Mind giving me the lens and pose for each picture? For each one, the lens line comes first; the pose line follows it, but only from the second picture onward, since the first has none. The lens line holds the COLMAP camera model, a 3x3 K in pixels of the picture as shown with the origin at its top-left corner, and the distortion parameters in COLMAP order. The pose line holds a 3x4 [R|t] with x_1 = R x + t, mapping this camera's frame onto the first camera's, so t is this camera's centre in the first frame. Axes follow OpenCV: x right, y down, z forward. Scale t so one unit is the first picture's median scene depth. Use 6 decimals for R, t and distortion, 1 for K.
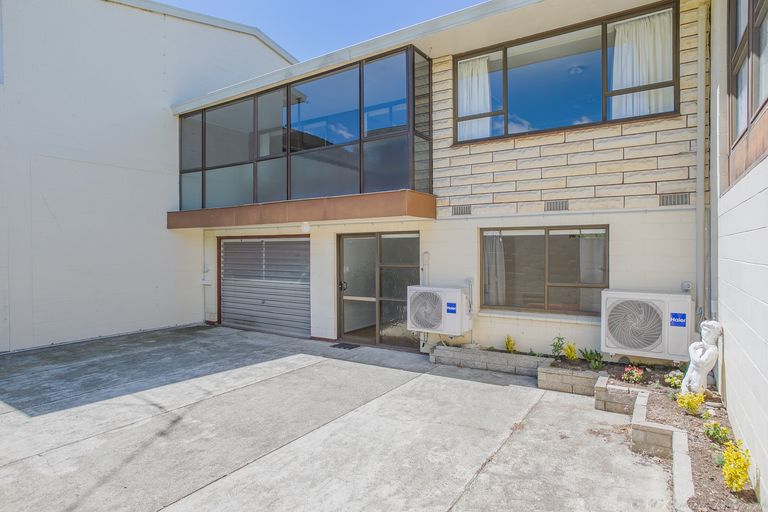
lens RADIAL K [[432.1, 0, 381.2], [0, 432.1, 254.1], [0, 0, 1]] dist [-0.035672, 0.017074]
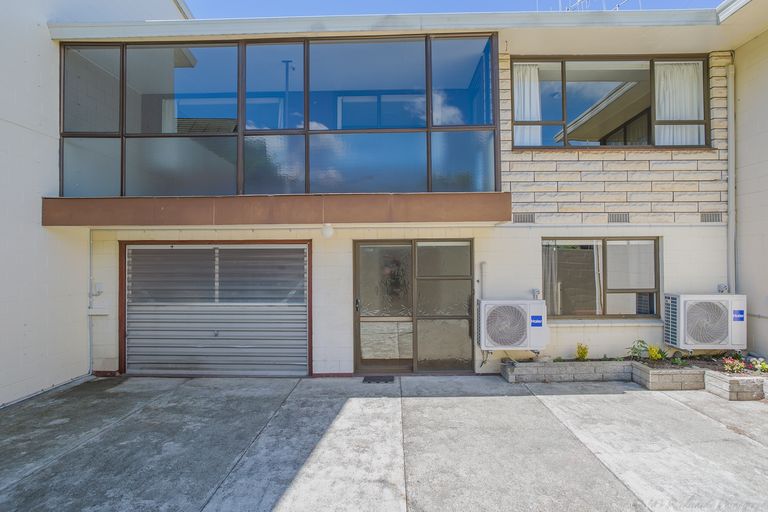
lens RADIAL K [[432.1, 0, 382.5], [0, 432.1, 256.6], [0, 0, 1]] dist [-0.035672, 0.017074]
pose [[0.850274, 0.002528, 0.526333, -0.592076], [0.009085, 0.999769, -0.019478, -0.000384], [-0.526261, 0.021343, 0.850055, 0.362405]]
